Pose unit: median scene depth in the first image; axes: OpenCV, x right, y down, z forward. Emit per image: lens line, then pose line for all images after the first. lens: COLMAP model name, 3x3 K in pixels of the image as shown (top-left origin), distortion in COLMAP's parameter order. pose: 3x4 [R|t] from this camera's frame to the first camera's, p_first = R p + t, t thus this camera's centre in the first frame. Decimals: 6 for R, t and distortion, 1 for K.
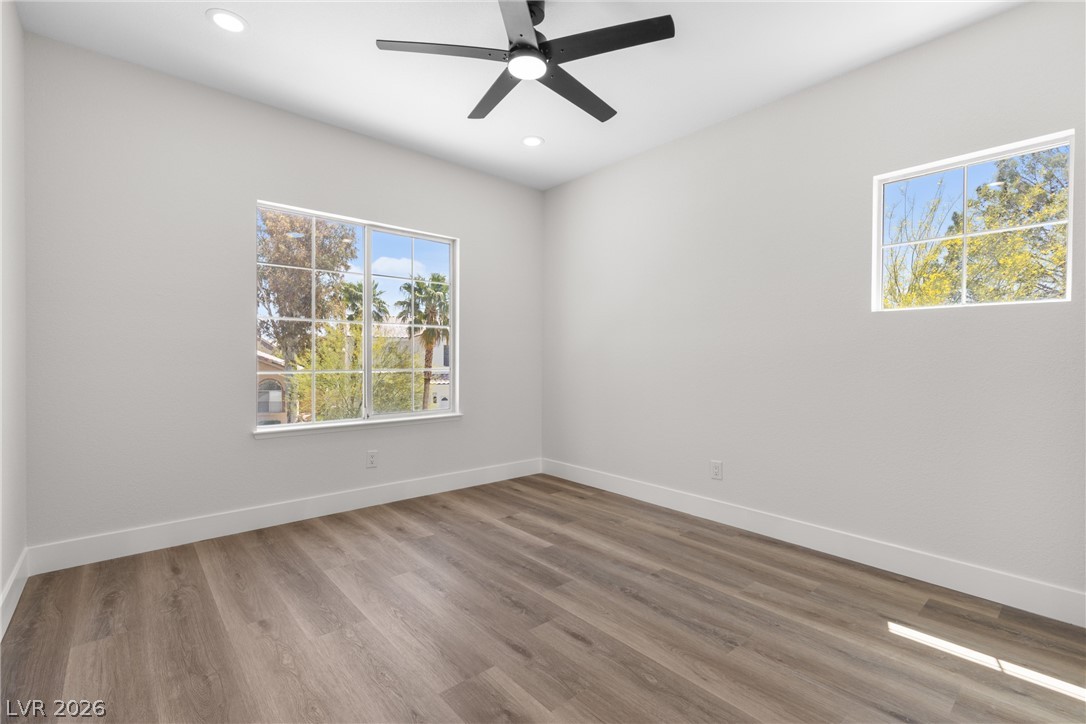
lens RADIAL K [[484.4, 0, 546.8], [0, 484.4, 361.8], [0, 0, 1]] dist [0.009820, -0.000811]
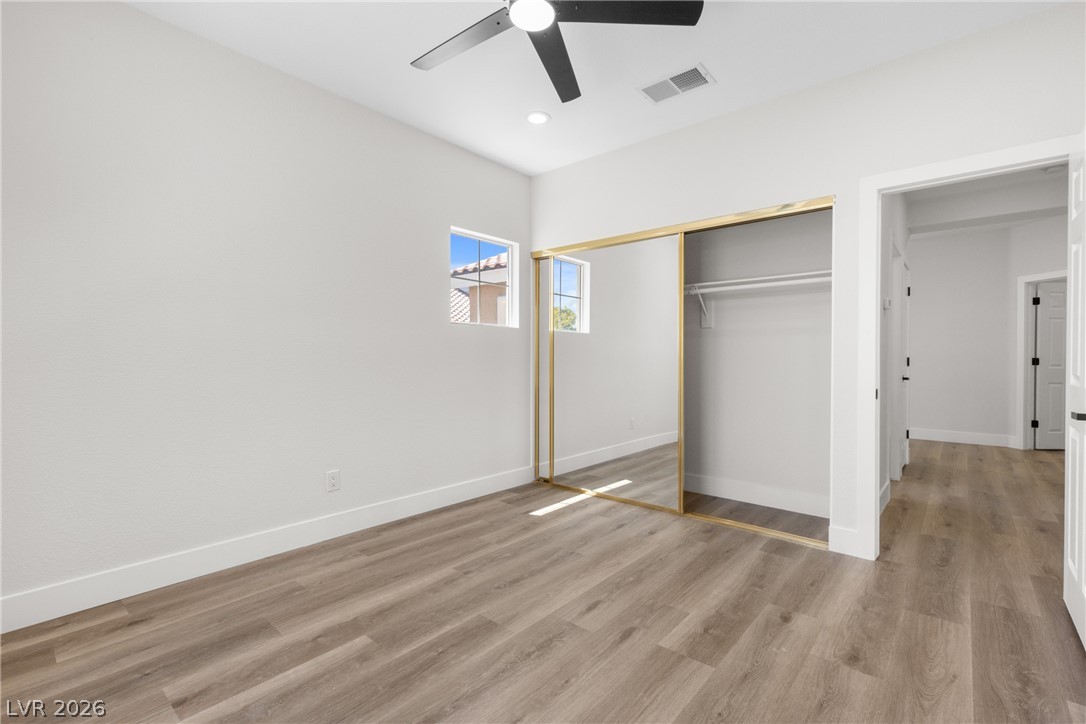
lens RADIAL K [[484.4, 0, 546.8], [0, 484.4, 361.8], [0, 0, 1]] dist [0.009820, -0.000811]
pose [[-0.140974, -0.014915, 0.989901, -0.754456], [0.005524, 0.999859, 0.015852, -0.012800], [-0.989998, 0.007703, -0.140871, 0.928872]]
